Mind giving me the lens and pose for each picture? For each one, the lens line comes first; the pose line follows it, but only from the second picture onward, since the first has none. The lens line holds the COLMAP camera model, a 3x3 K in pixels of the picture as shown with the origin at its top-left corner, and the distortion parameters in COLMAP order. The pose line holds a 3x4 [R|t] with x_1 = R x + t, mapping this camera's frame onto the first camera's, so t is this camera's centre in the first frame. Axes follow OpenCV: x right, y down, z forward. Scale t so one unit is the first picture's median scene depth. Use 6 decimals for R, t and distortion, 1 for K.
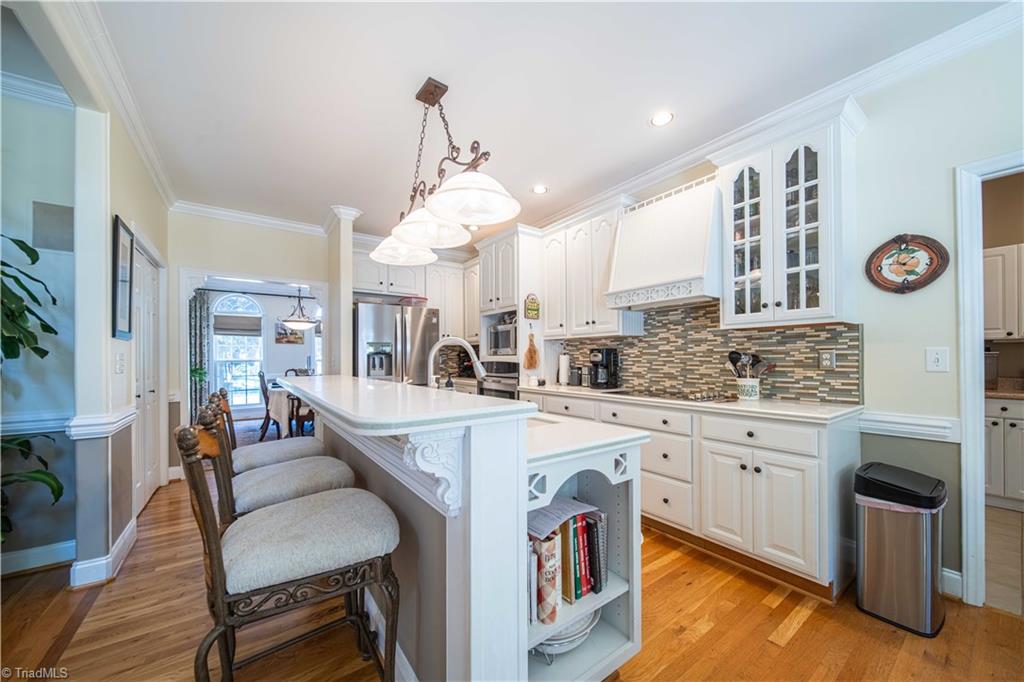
lens RADIAL K [[366.1, 0, 506.8], [0, 366.1, 352.2], [0, 0, 1]] dist [-0.002086, -0.000180]
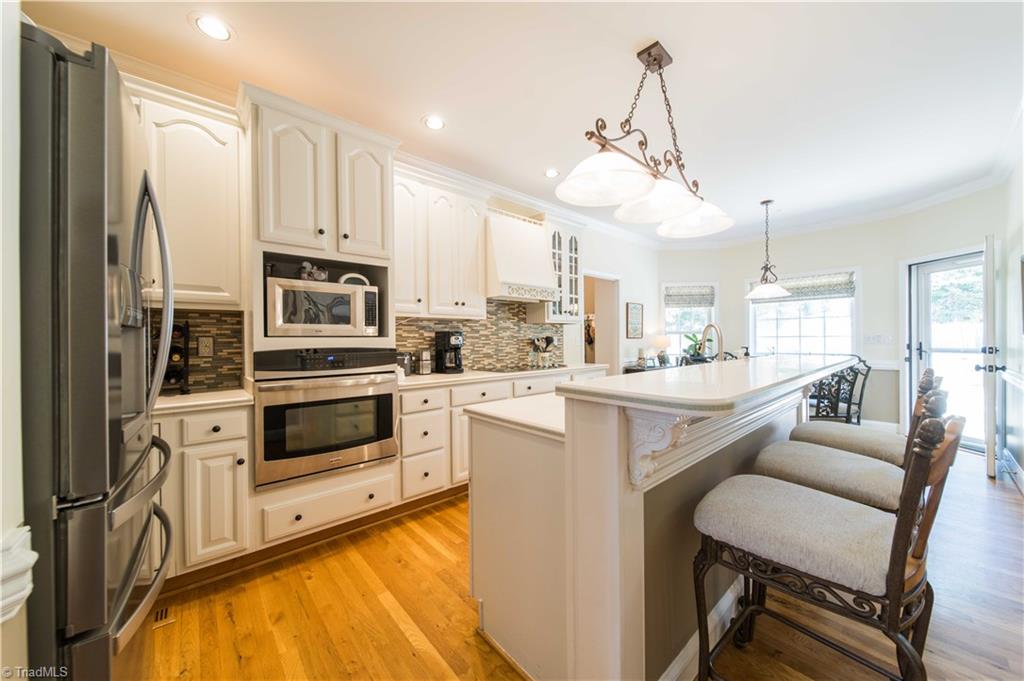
lens RADIAL K [[366.1, 0, 505.4], [0, 366.1, 343.1], [0, 0, 1]] dist [-0.002086, -0.000180]
pose [[-0.088174, -0.001748, 0.996104, -0.893217], [-0.005654, 0.999983, 0.001254, 0.023842], [-0.996089, -0.005521, -0.088183, 1.181167]]
